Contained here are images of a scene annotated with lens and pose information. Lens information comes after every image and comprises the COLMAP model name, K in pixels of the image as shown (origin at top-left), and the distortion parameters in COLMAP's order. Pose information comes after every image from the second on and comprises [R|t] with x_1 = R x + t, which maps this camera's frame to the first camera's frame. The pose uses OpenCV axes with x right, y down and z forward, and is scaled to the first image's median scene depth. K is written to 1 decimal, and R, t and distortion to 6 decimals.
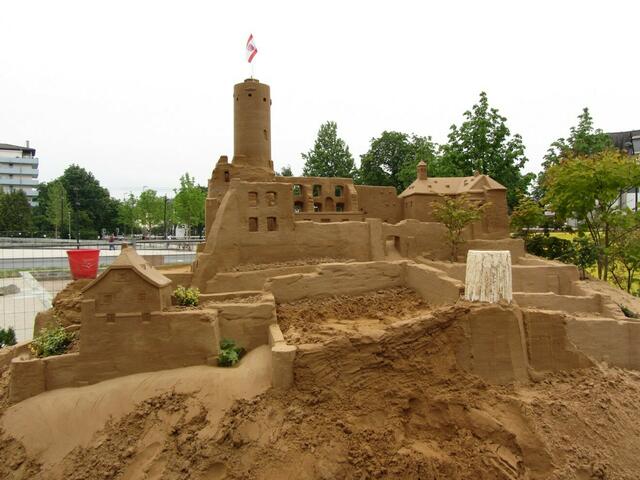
lens RADIAL K [[521.9, 0, 320.0], [0, 521.9, 240.0], [0, 0, 1]] dist [-0.037729, 0.004035]
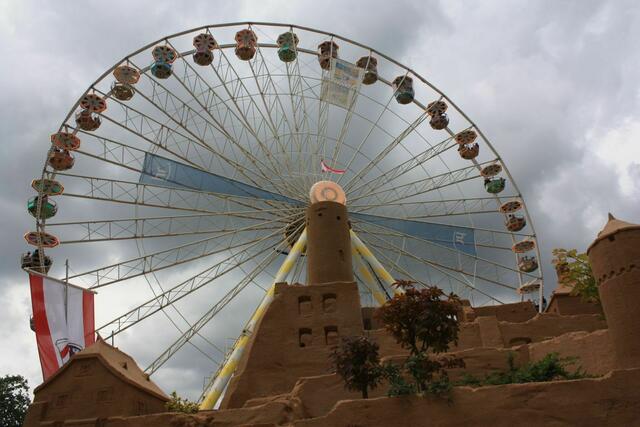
lens RADIAL K [[549.4, 0, 320.0], [0, 549.4, 213.5], [0, 0, 1]] dist [-0.174919, 0.214489]
pose [[0.930870, -0.211112, -0.298183, 0.122706], [0.024353, 0.850193, -0.525907, 0.177058], [0.364538, 0.482290, 0.796560, 0.257019]]
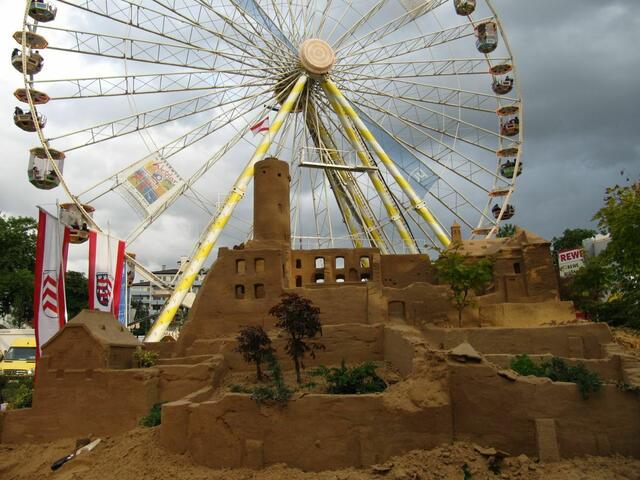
lens RADIAL K [[521.9, 0, 320.0], [0, 521.9, 240.0], [0, 0, 1]] dist [-0.037729, 0.004035]
pose [[0.938391, -0.080242, -0.336129, 0.280479], [0.006463, 0.976573, -0.215087, 0.069844], [0.345514, 0.199664, 0.916927, 0.106620]]
